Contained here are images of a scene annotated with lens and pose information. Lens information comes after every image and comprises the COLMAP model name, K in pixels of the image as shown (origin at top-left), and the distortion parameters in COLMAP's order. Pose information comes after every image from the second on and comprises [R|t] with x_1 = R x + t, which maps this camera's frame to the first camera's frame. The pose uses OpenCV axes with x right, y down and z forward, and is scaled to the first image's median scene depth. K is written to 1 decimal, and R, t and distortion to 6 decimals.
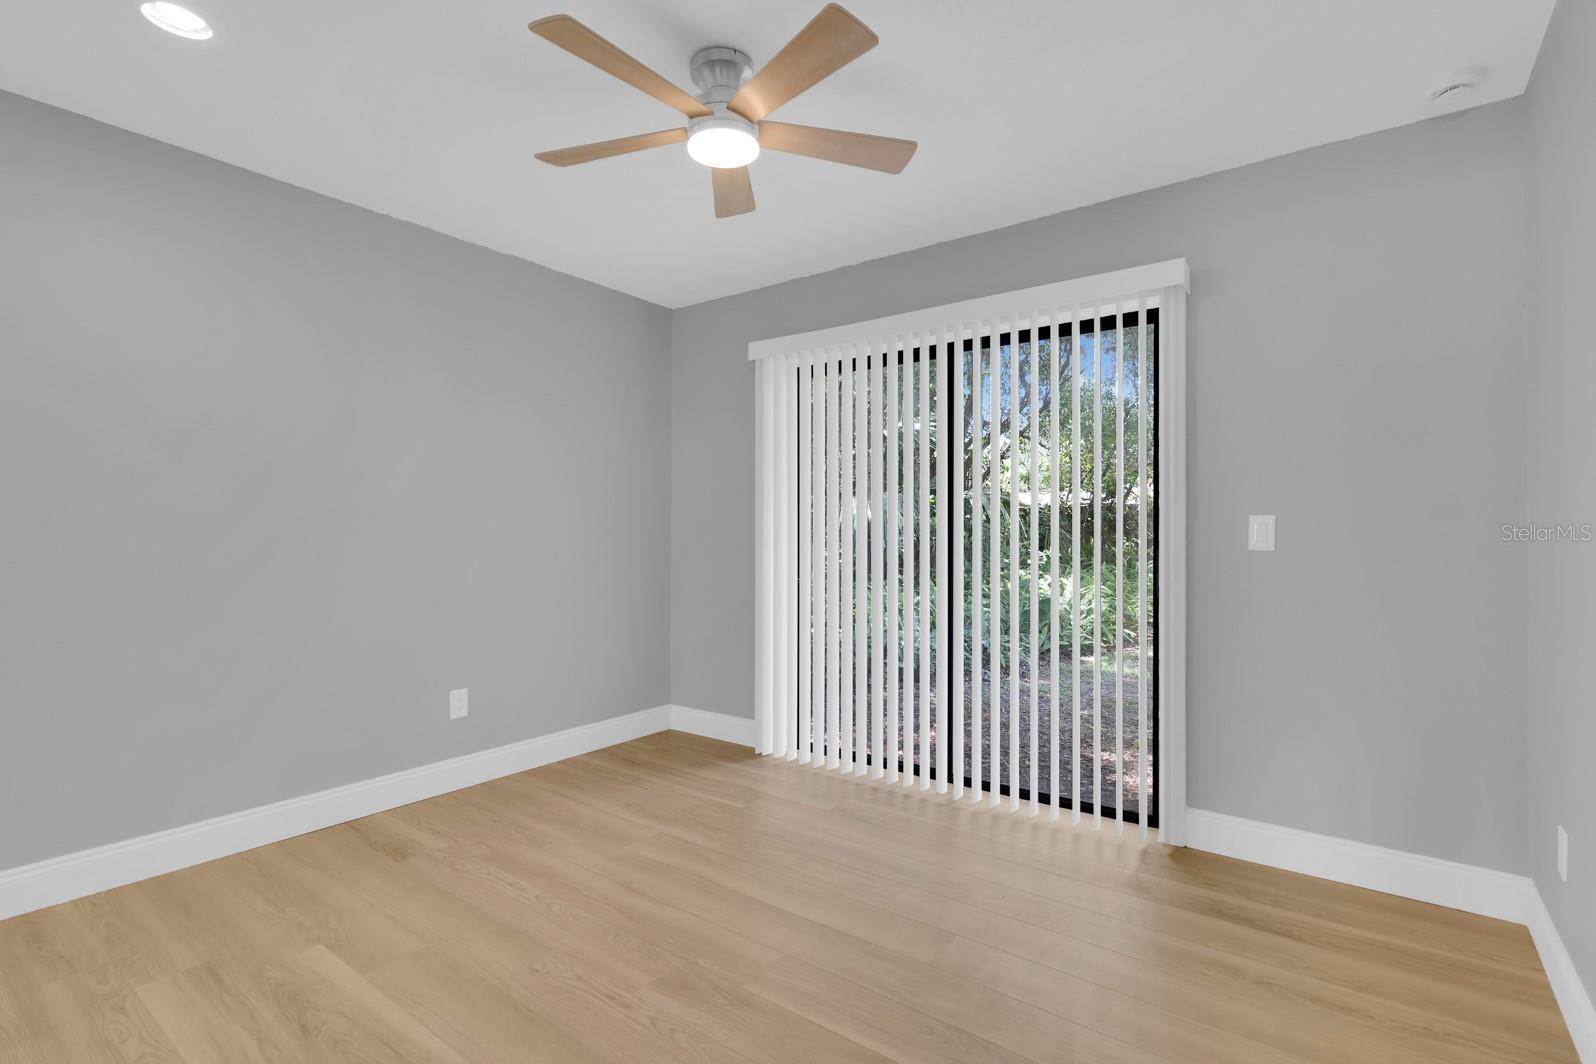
lens RADIAL K [[742.1, 0, 807.9], [0, 742.1, 530.5], [0, 0, 1]] dist [0.004777, 0.000060]
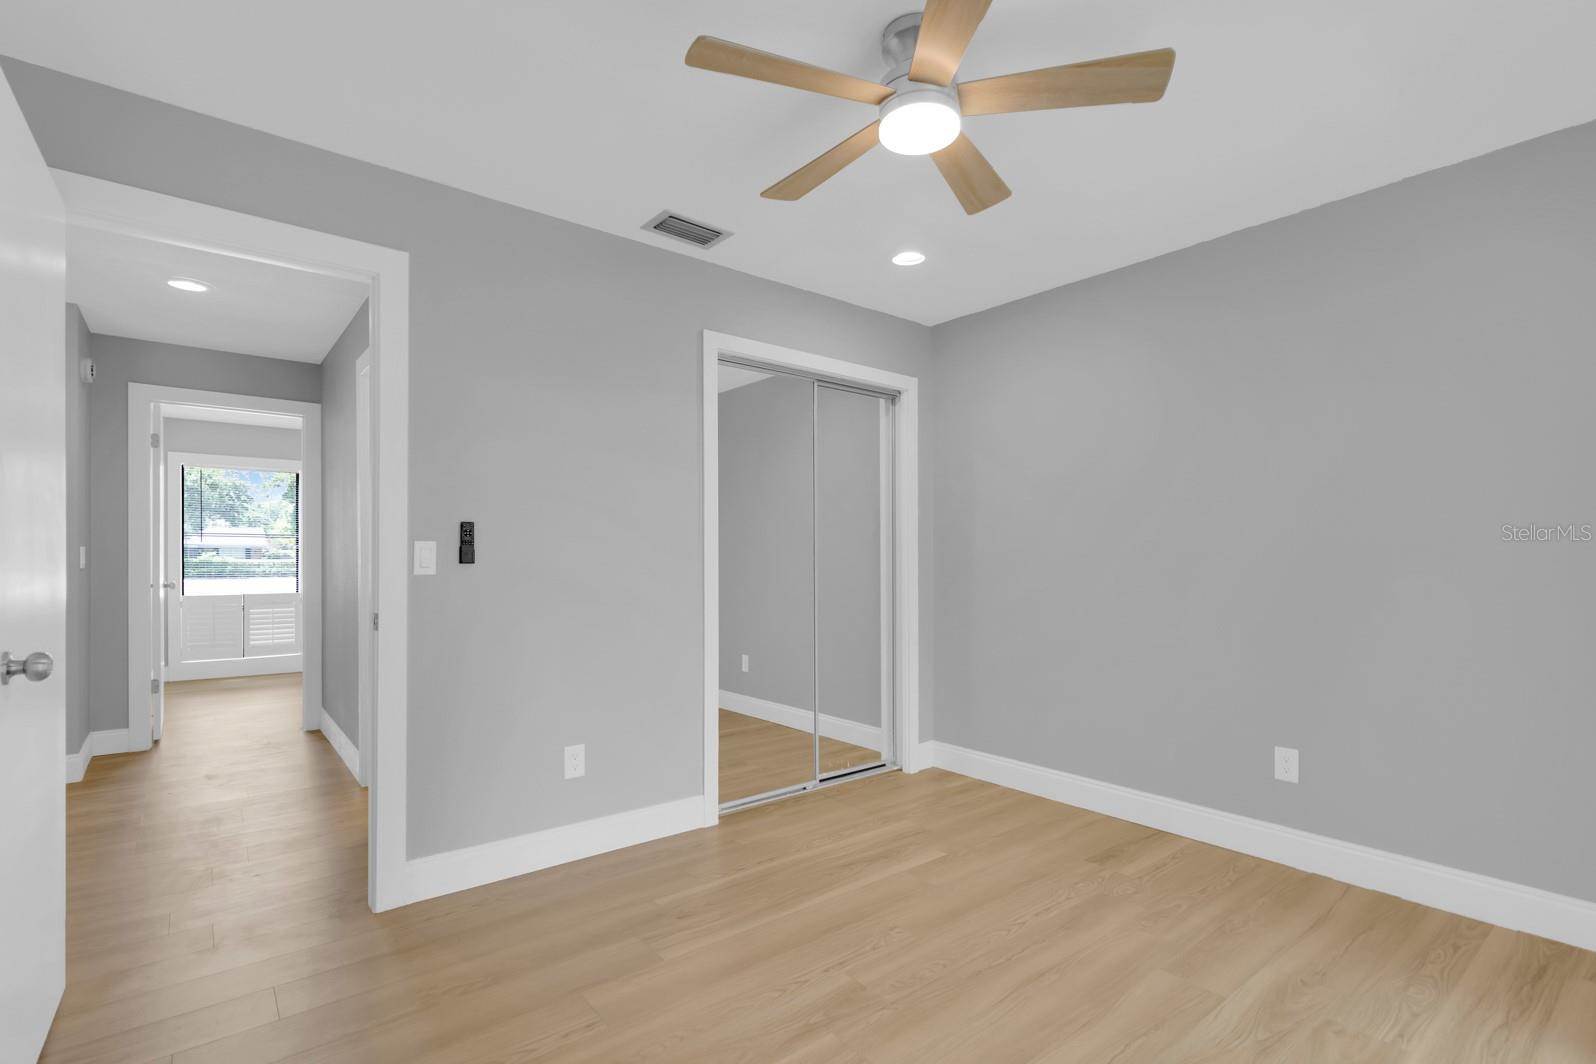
lens RADIAL K [[742.1, 0, 807.6], [0, 742.1, 546.0], [0, 0, 1]] dist [0.004777, 0.000060]
pose [[-0.229246, -0.016295, -0.973232, 0.583753], [-0.000024, 0.999860, -0.016735, 0.000350], [0.973368, -0.003813, -0.229215, 0.808401]]
